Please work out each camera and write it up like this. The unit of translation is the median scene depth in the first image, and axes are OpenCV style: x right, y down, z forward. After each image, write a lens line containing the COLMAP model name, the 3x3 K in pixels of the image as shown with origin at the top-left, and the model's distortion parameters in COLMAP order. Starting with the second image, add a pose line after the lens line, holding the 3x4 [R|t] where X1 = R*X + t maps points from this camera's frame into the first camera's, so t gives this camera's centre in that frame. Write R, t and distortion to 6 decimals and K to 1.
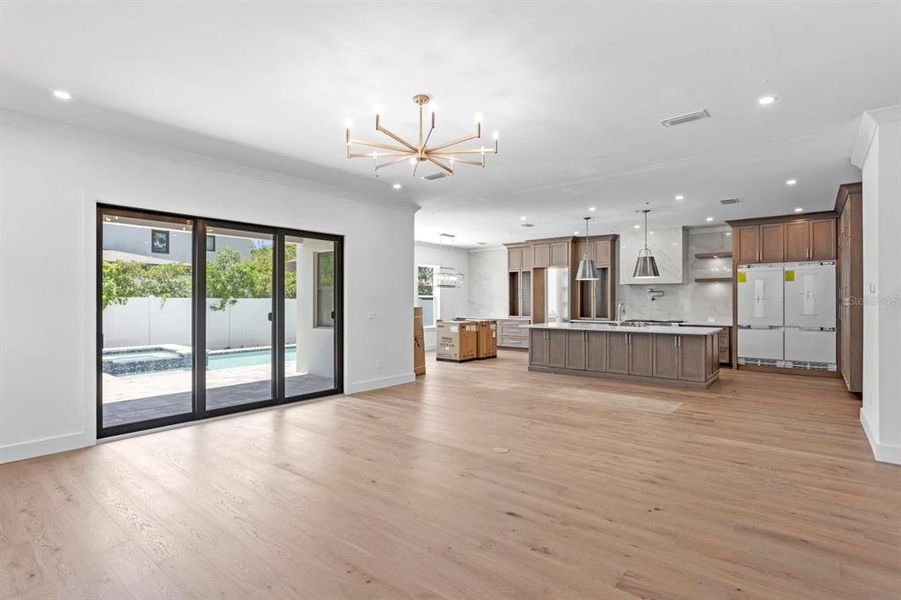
lens RADIAL K [[447.8, 0, 447.5], [0, 447.8, 303.2], [0, 0, 1]] dist [-0.000181, 0.000167]
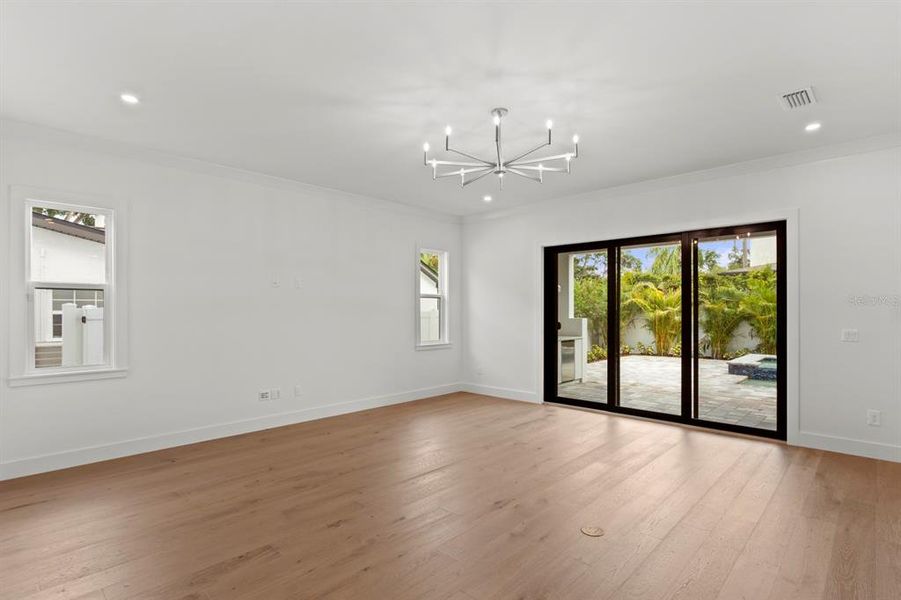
lens RADIAL K [[447.8, 0, 447.5], [0, 447.8, 303.2], [0, 0, 1]] dist [-0.000181, 0.000167]
pose [[-0.088118, -0.015074, -0.995996, 0.674887], [-0.003363, 0.999884, -0.014836, -0.006154], [0.996104, 0.002043, -0.088159, 0.687274]]
